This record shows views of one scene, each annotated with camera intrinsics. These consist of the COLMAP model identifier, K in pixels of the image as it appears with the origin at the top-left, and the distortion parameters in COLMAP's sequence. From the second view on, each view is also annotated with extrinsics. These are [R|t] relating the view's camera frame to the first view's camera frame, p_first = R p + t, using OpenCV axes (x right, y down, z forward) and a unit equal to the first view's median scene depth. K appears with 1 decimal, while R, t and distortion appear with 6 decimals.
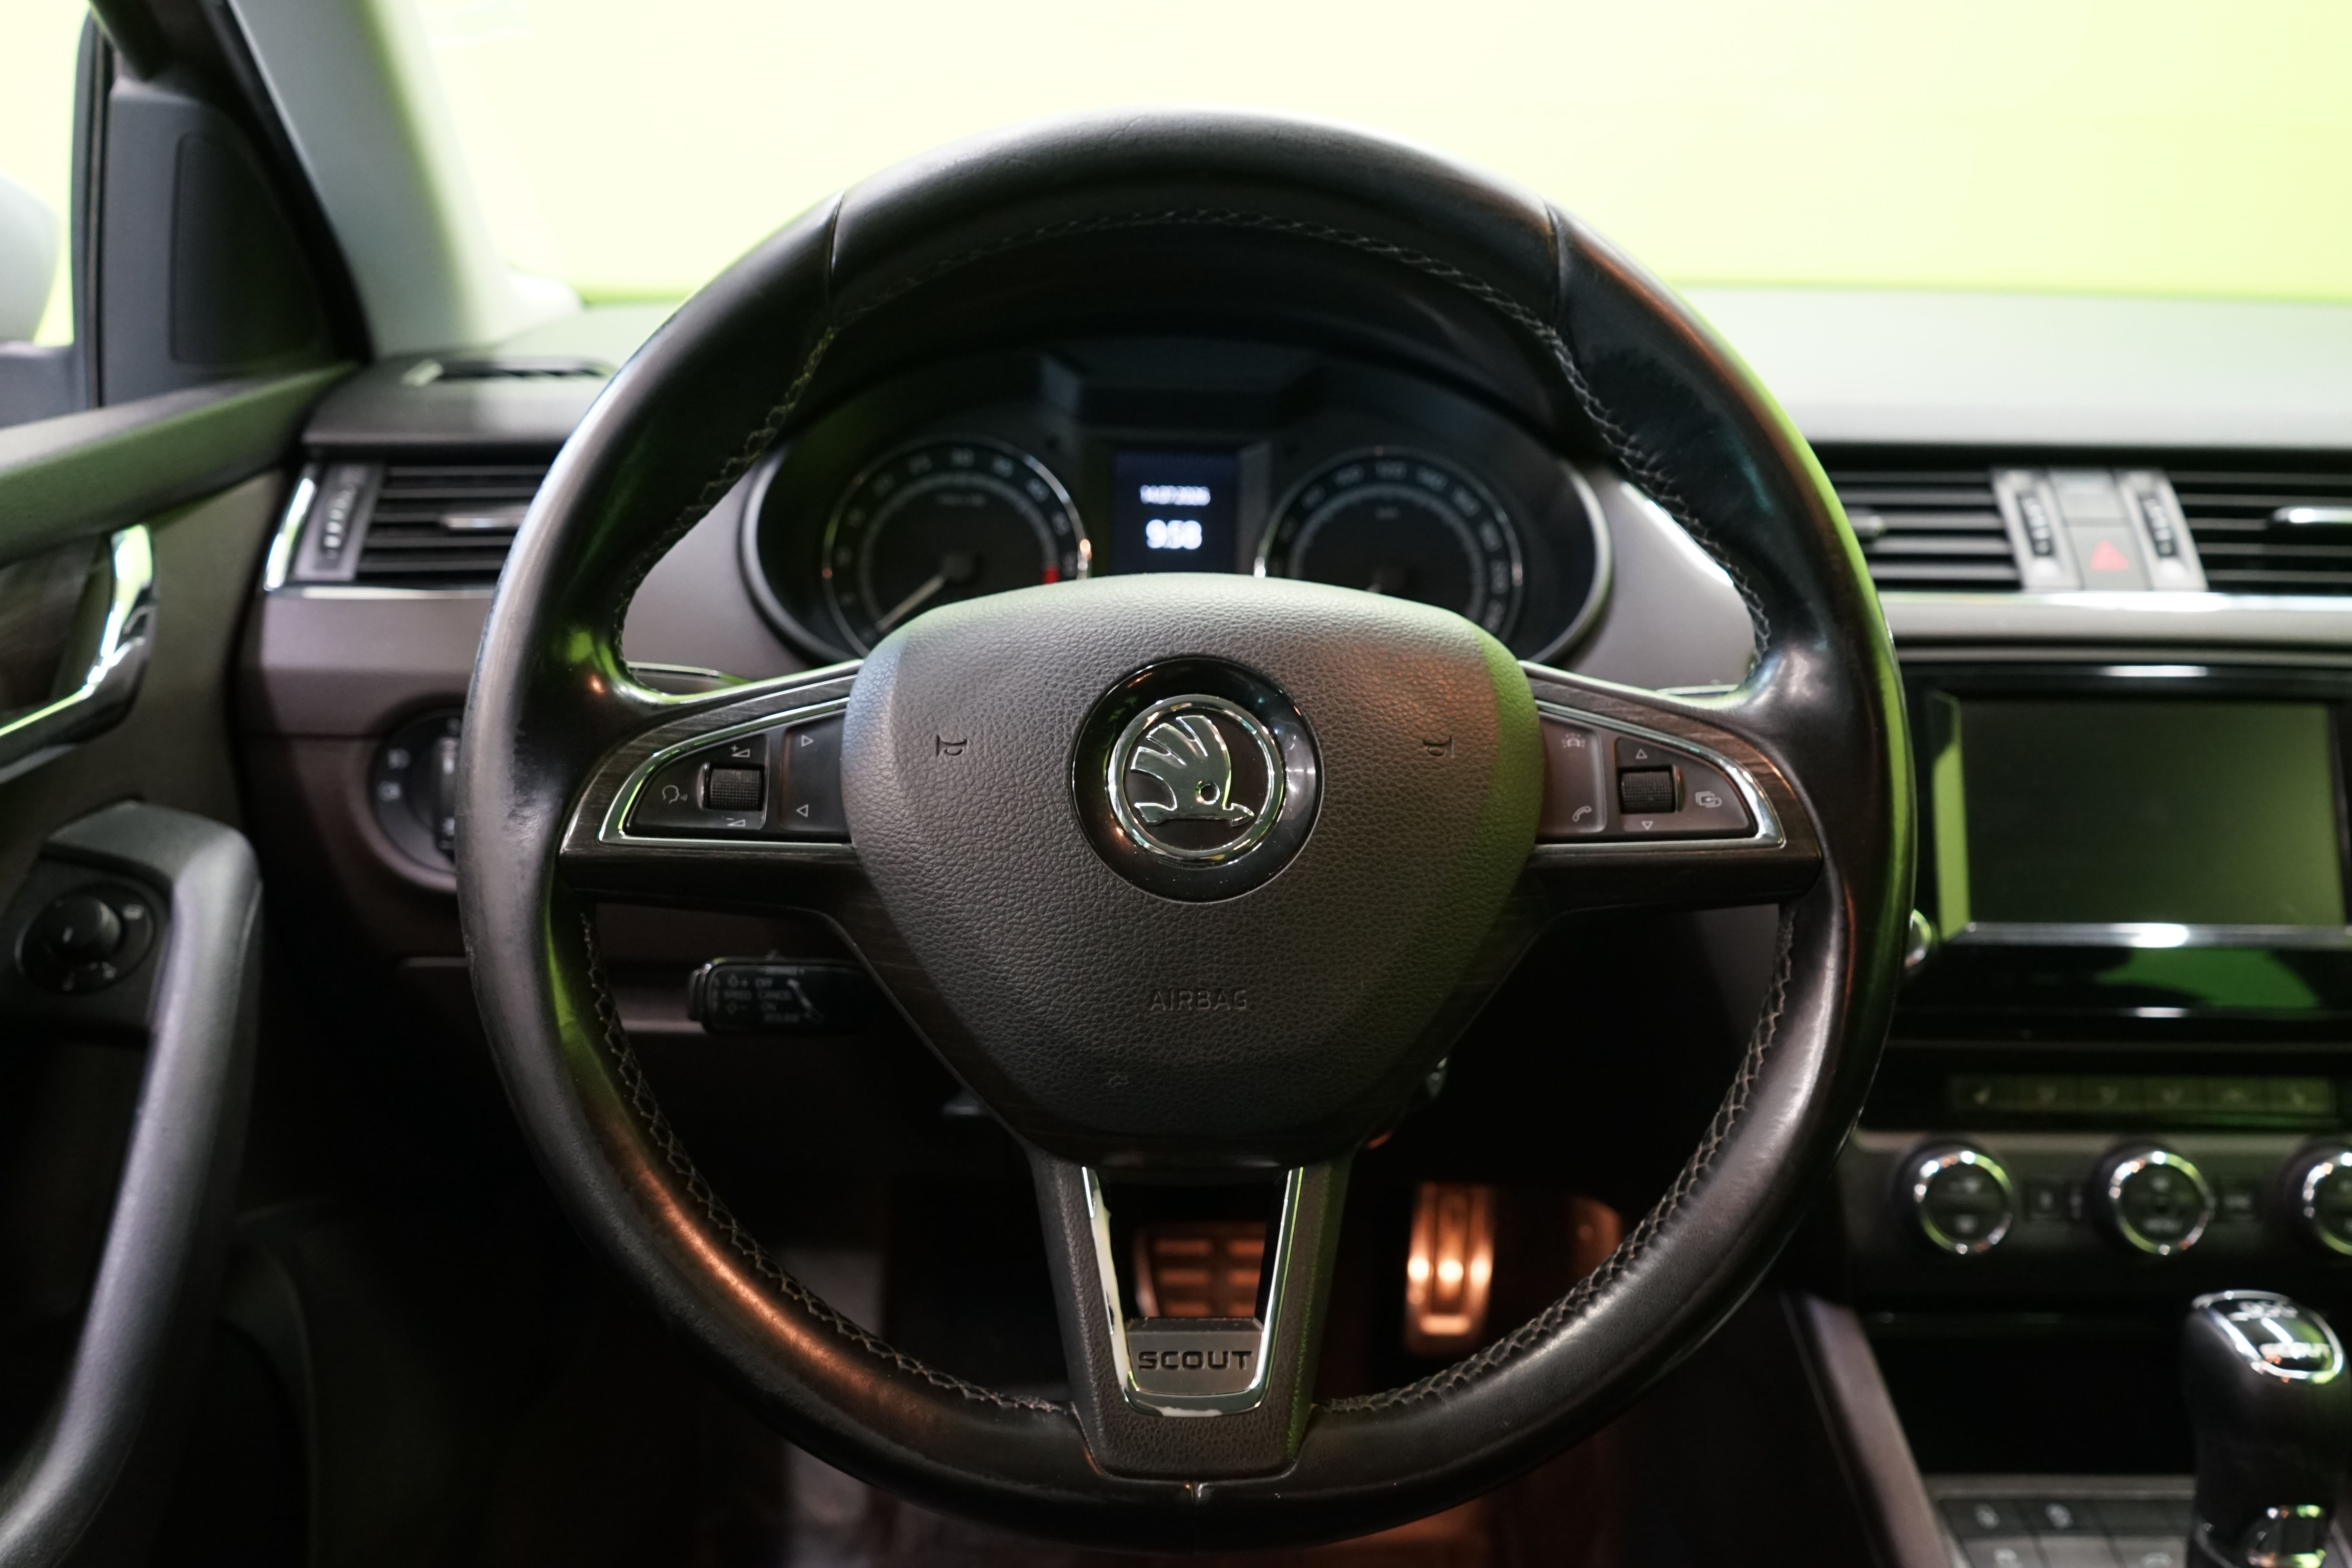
lens RADIAL K [[1938.3, 0, 1176.0], [0, 1938.3, 784.0], [0, 0, 1]] dist [-0.018411, 0.010526]
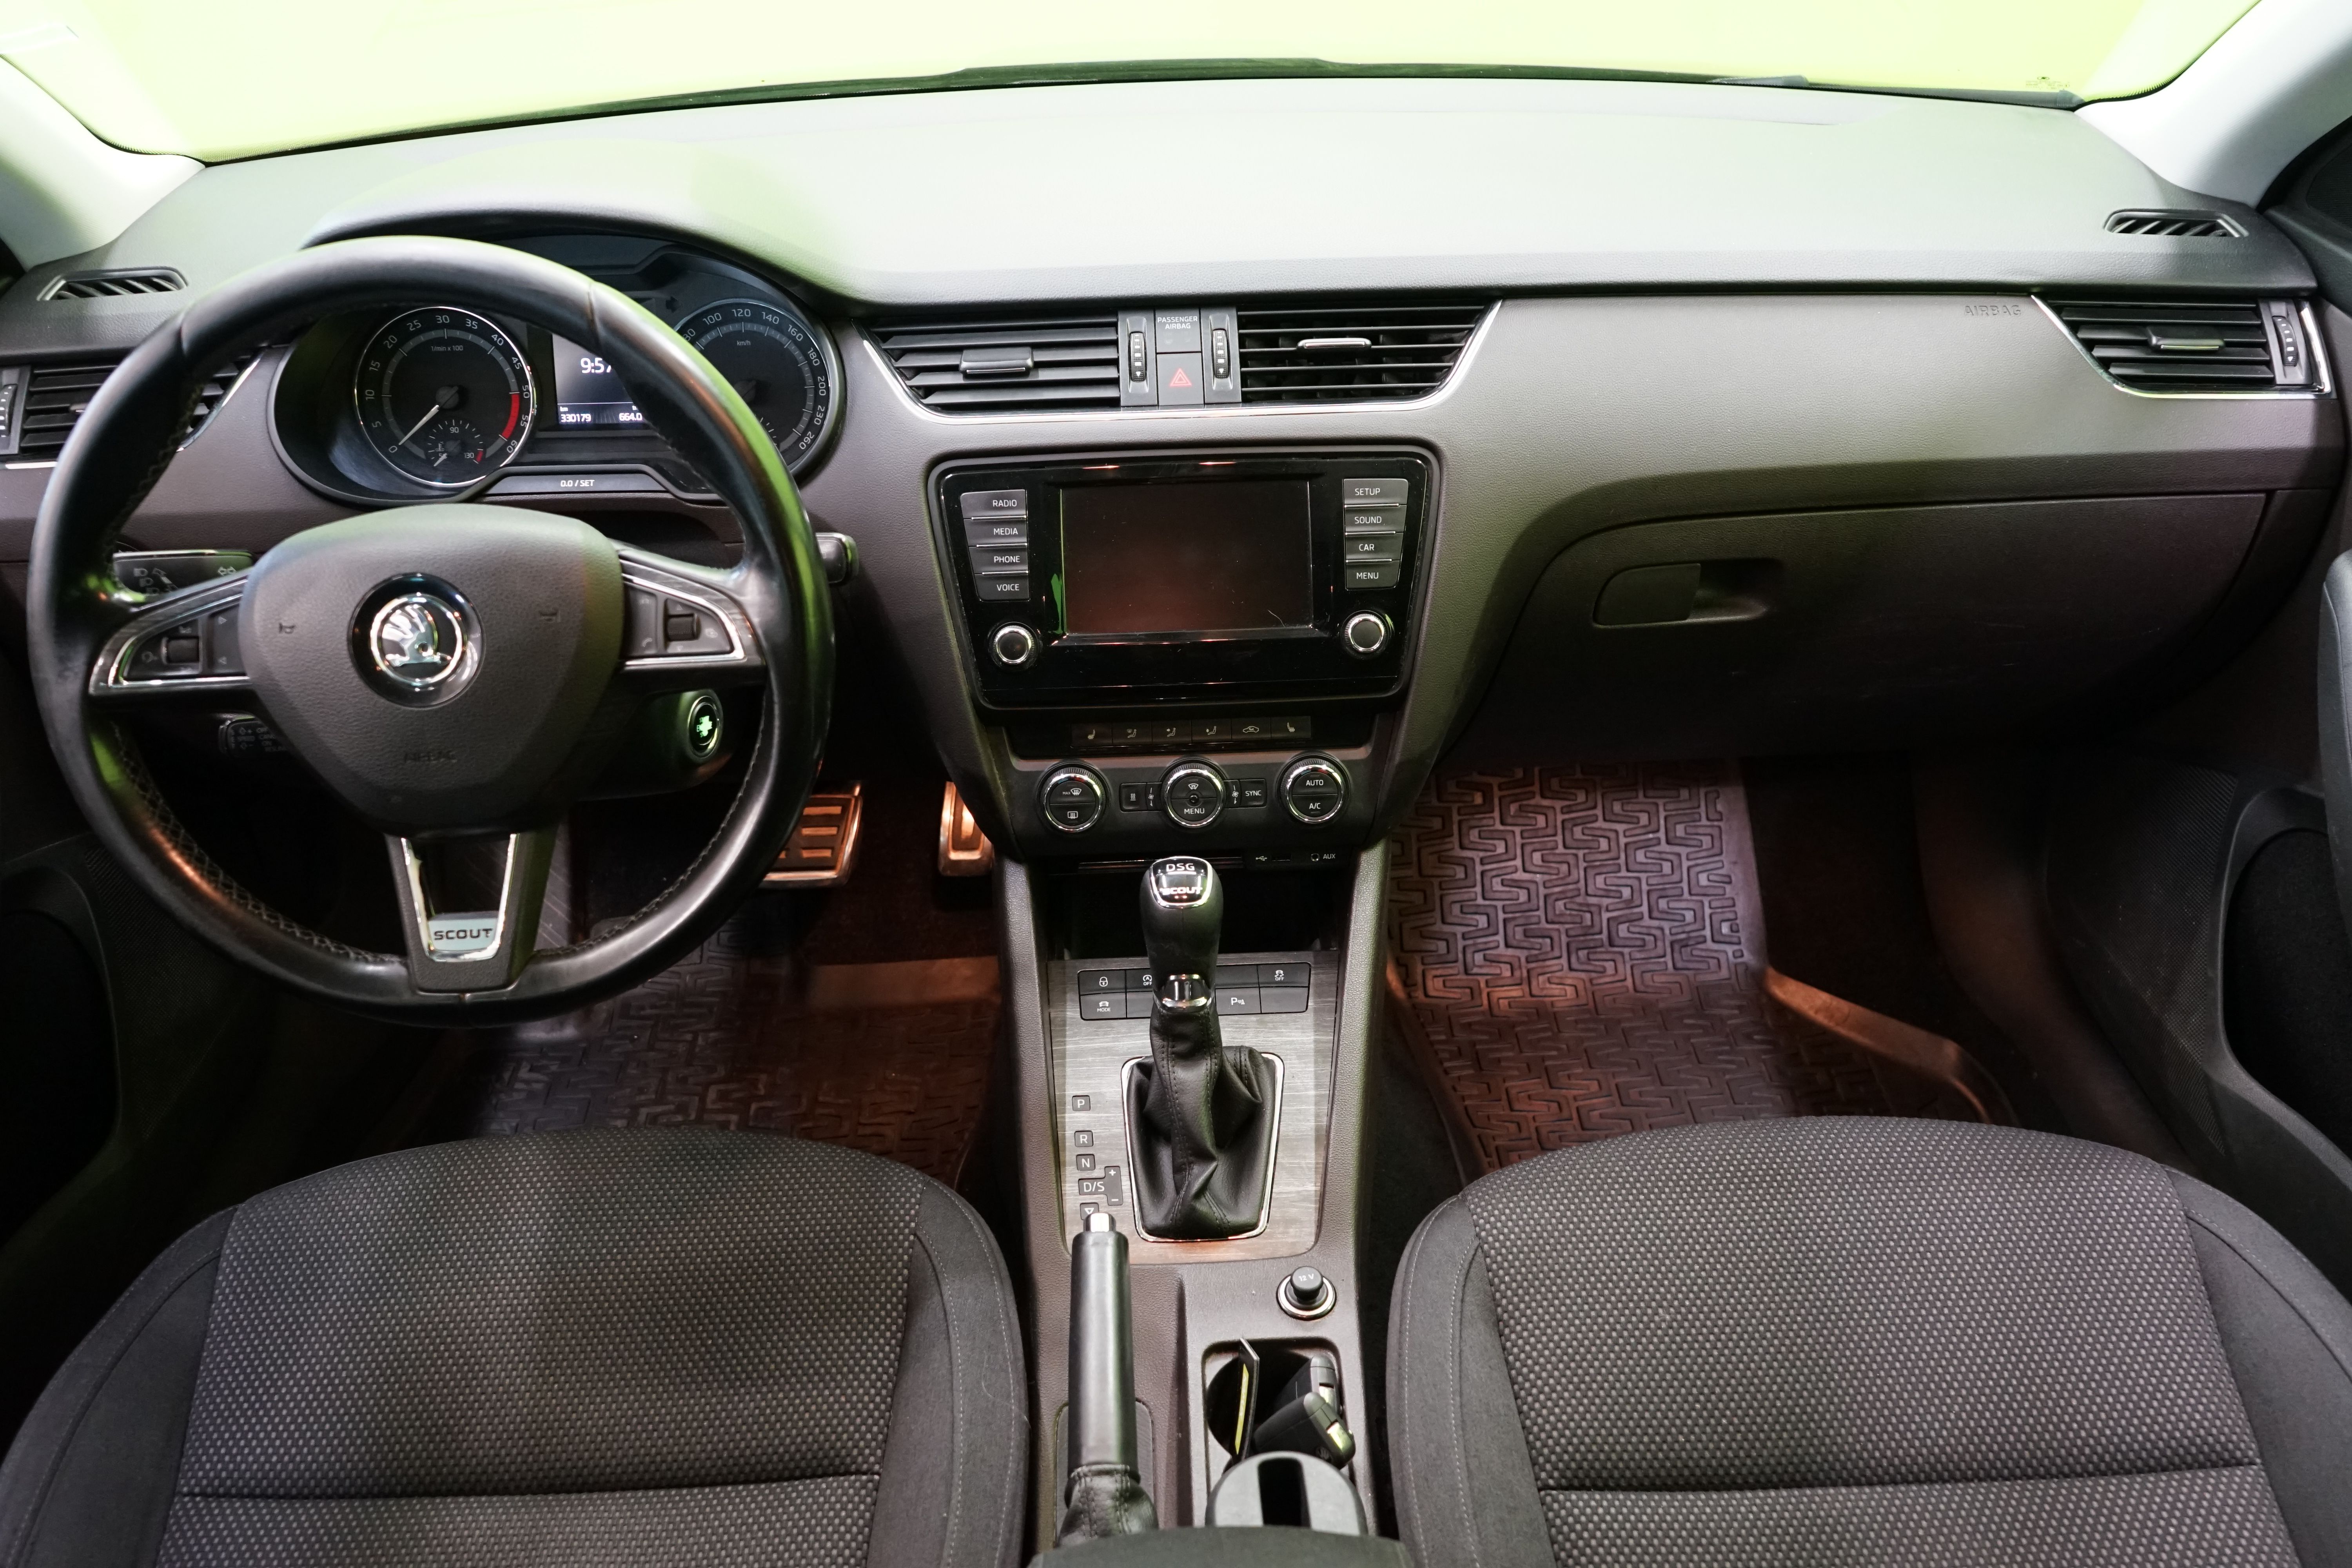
lens RADIAL K [[1942.7, 0, 1176.0], [0, 1942.7, 784.0], [0, 0, 1]] dist [0.001388, 0.013870]
pose [[0.998953, -0.043324, -0.014713, 0.521268], [0.045673, 0.963434, 0.264026, -0.226806], [0.002736, -0.264421, 0.964403, -0.575936]]
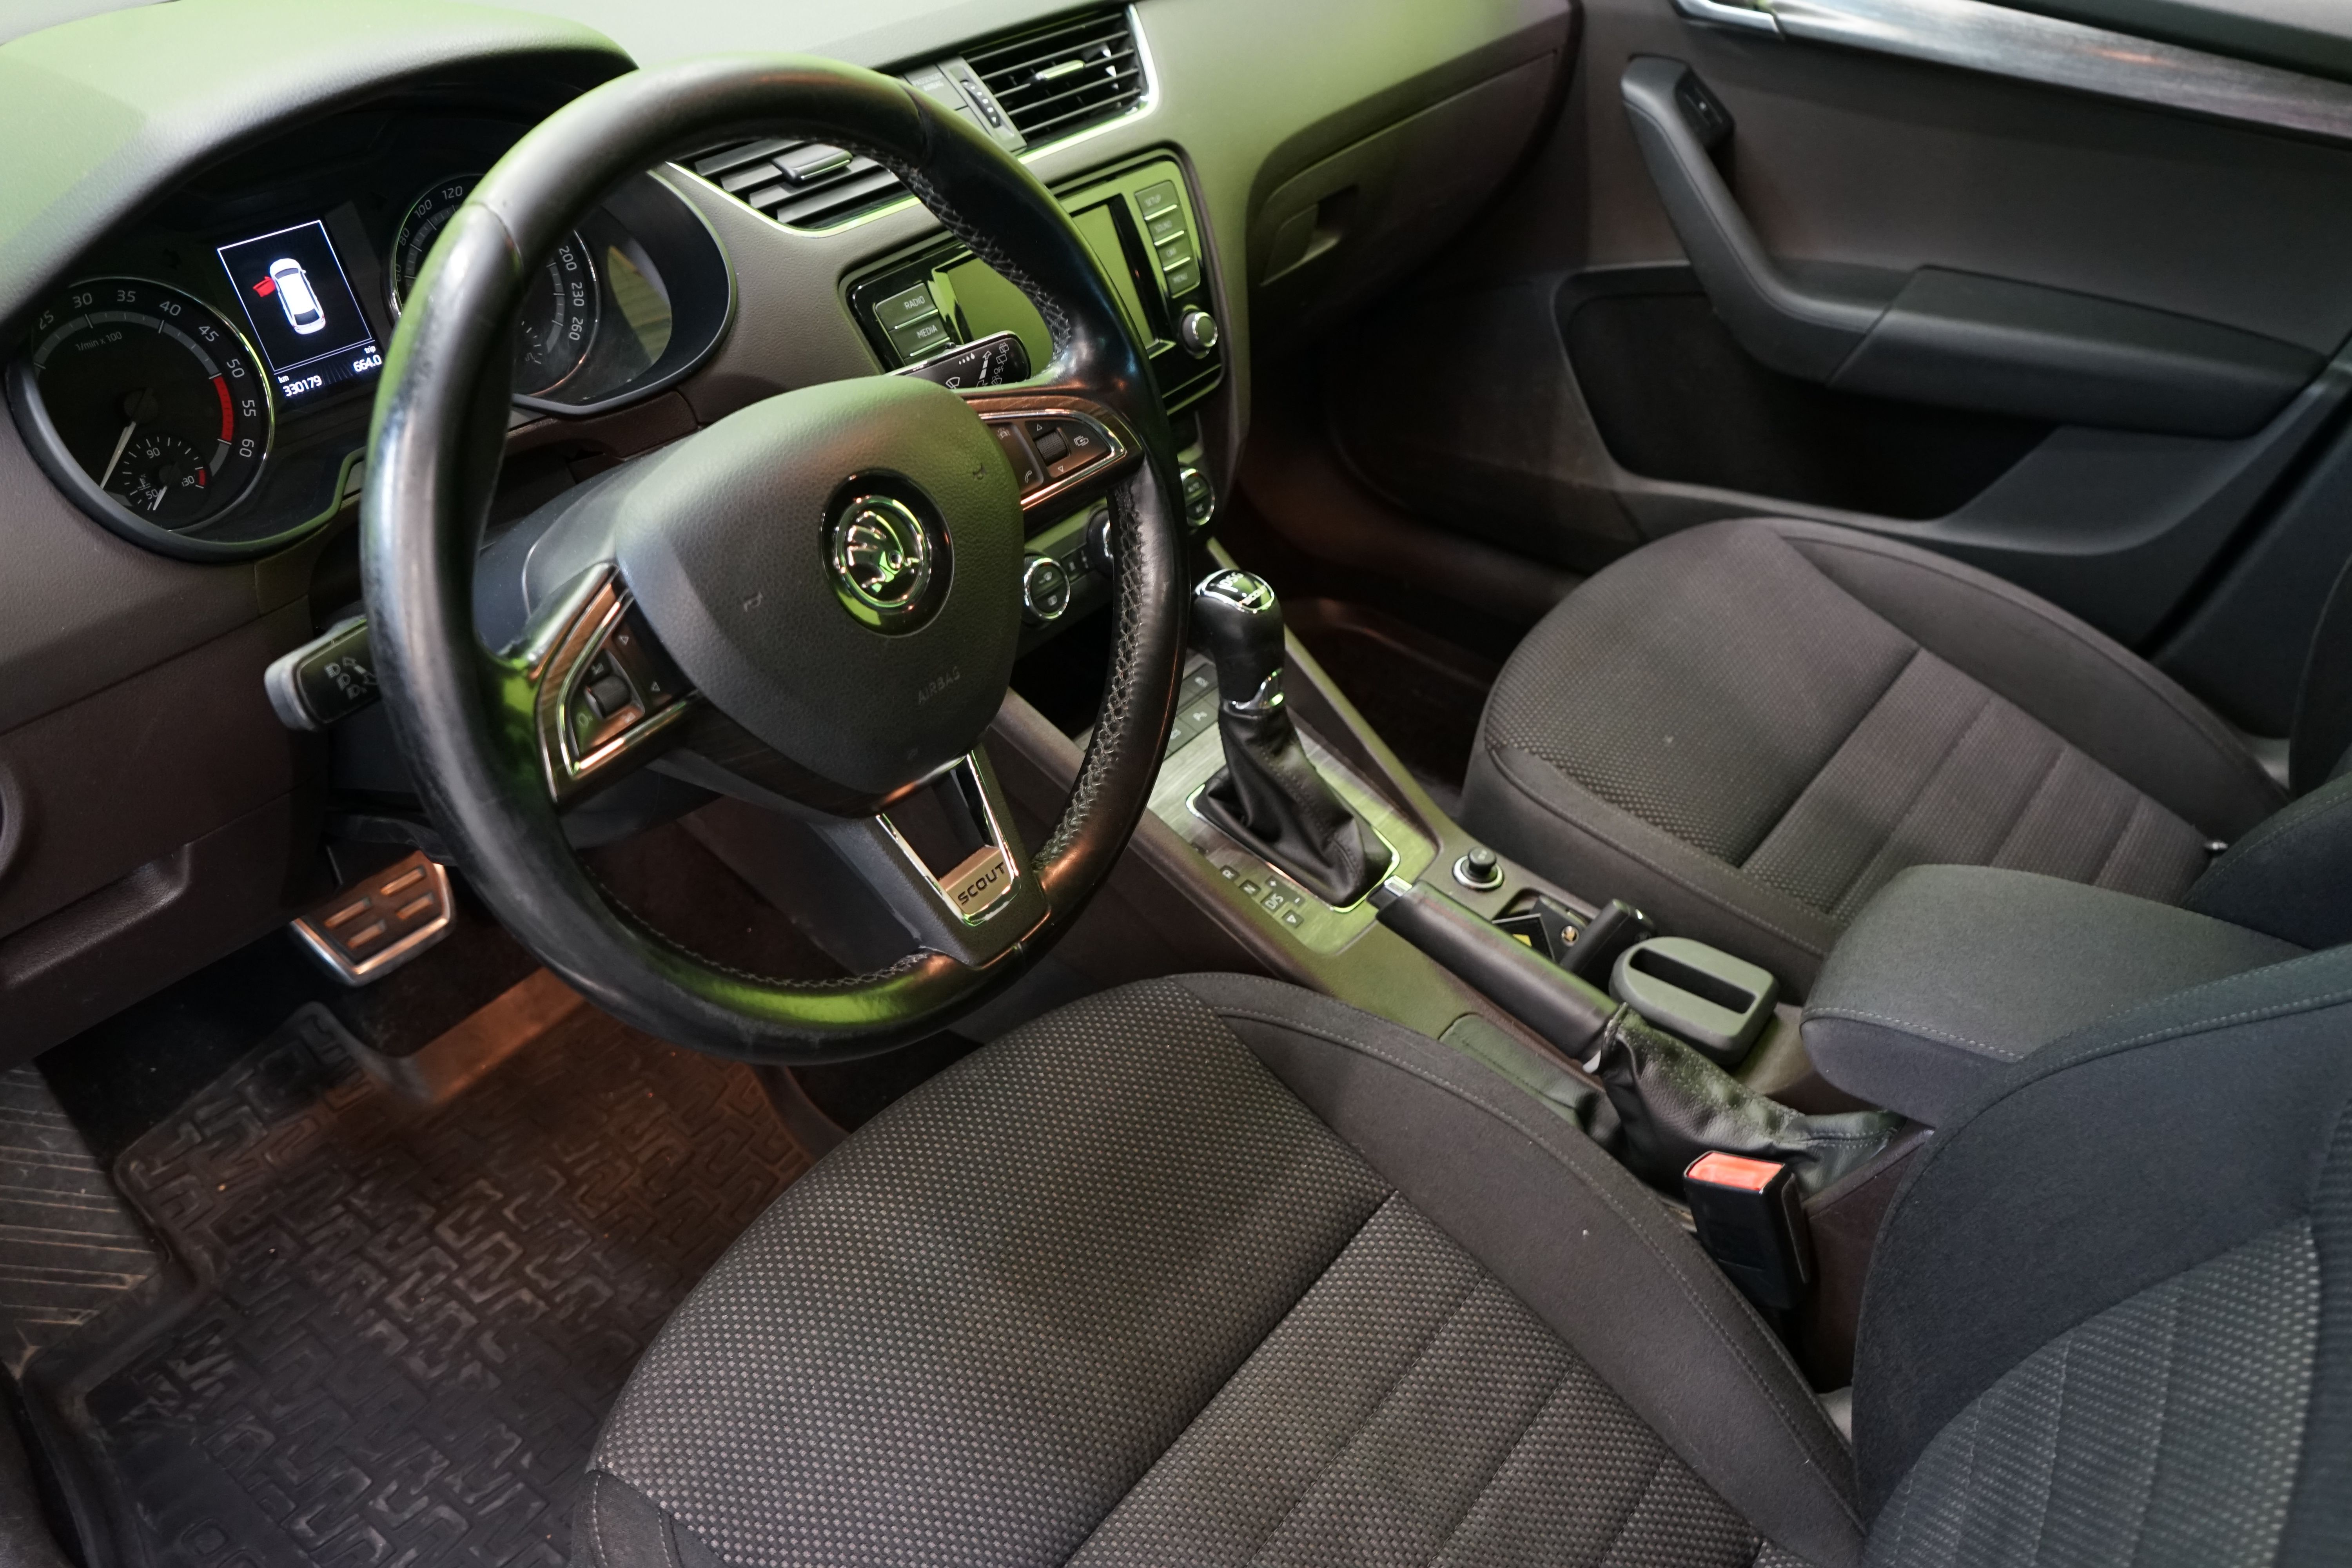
lens RADIAL K [[1942.7, 0, 1176.0], [0, 1942.7, 784.0], [0, 0, 1]] dist [0.001388, 0.013870]
pose [[0.606680, -0.469749, 0.641307, -0.621610], [0.216574, 0.873884, 0.435228, -0.312188], [-0.764876, -0.125154, 0.631903, -0.102816]]
